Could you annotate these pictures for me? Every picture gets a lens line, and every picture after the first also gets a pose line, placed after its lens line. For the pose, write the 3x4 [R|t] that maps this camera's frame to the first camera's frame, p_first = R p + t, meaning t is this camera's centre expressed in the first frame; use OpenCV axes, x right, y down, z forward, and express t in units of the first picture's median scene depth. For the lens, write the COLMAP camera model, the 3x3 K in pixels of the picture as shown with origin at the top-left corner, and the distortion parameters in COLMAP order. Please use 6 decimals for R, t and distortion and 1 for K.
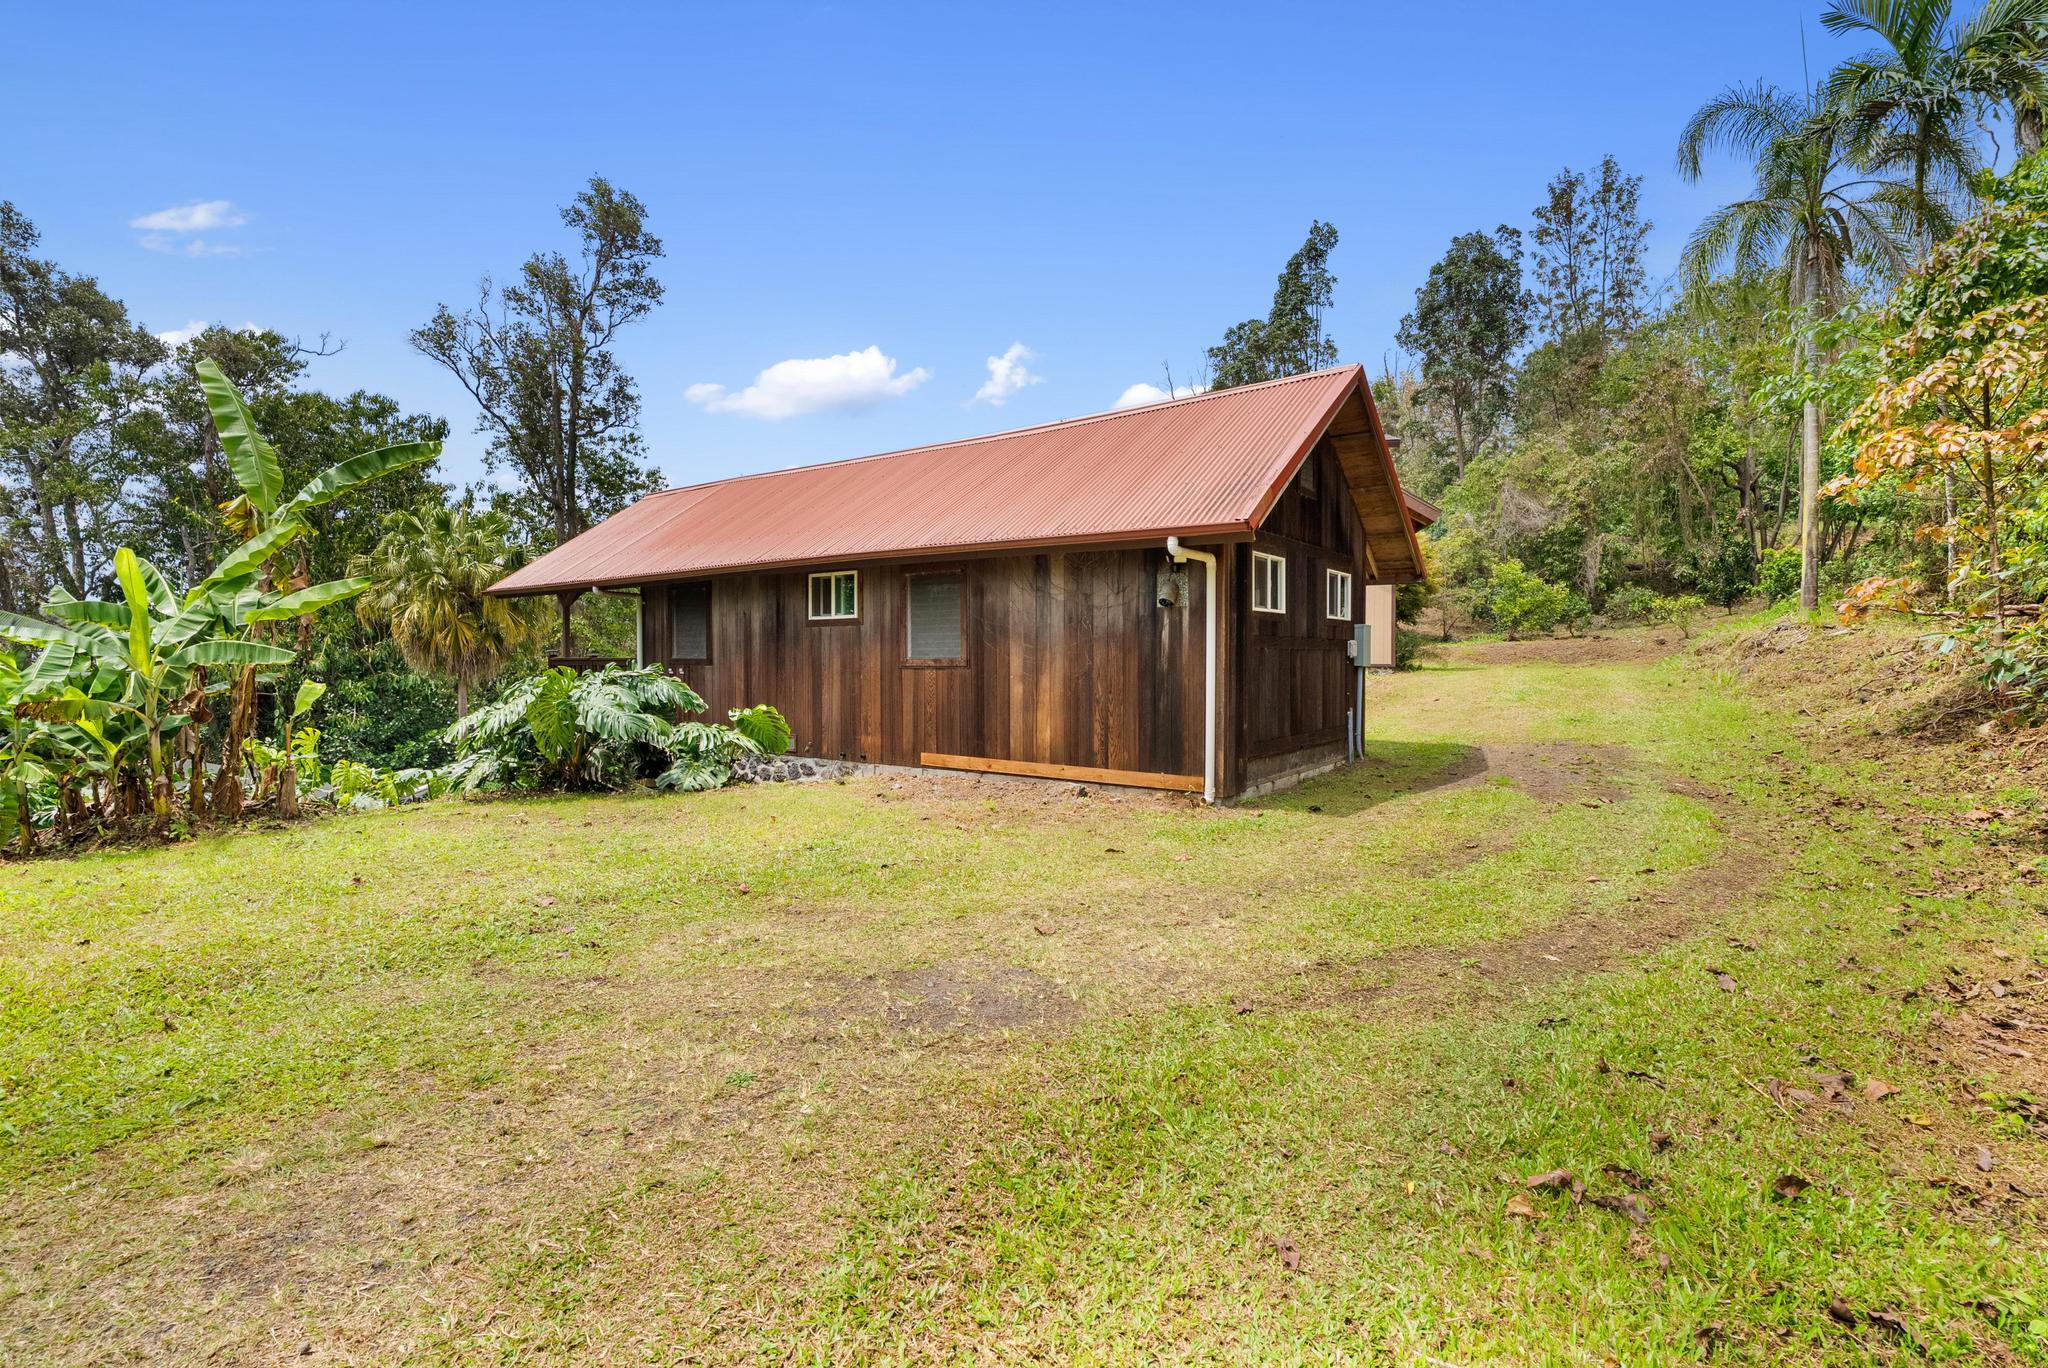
lens RADIAL K [[939.9, 0, 1020.7], [0, 939.9, 679.2], [0, 0, 1]] dist [0.003902, -0.000291]
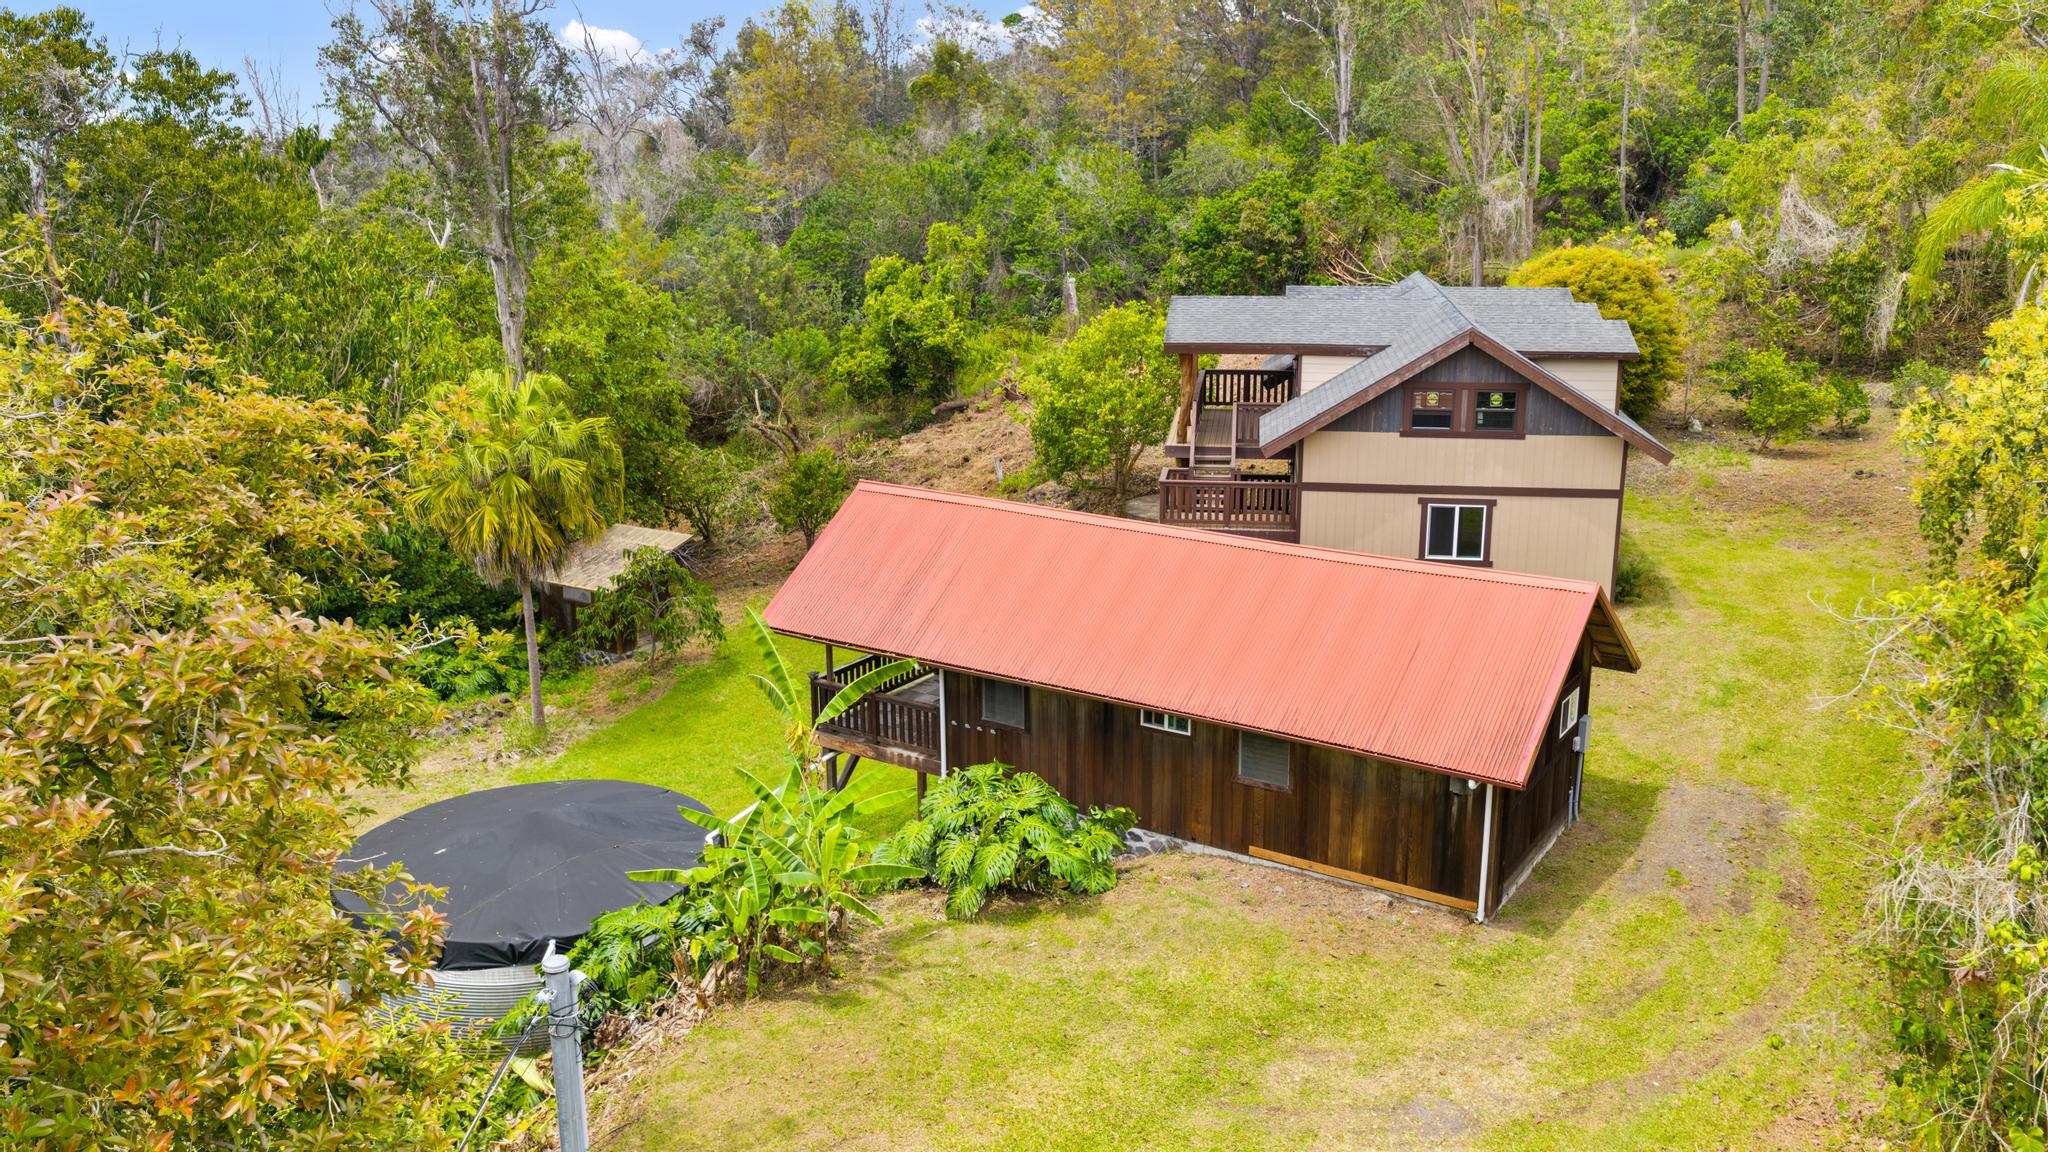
lens RADIAL K [[1717.3, 0, 1021.5], [0, 1717.3, 574.2], [0, 0, 1]] dist [0.006626, 0.003264]
pose [[0.998821, -0.020592, 0.043955, -0.427946], [0.009629, 0.971611, 0.236389, -0.706694], [-0.047575, -0.235688, 0.970664, -1.006765]]
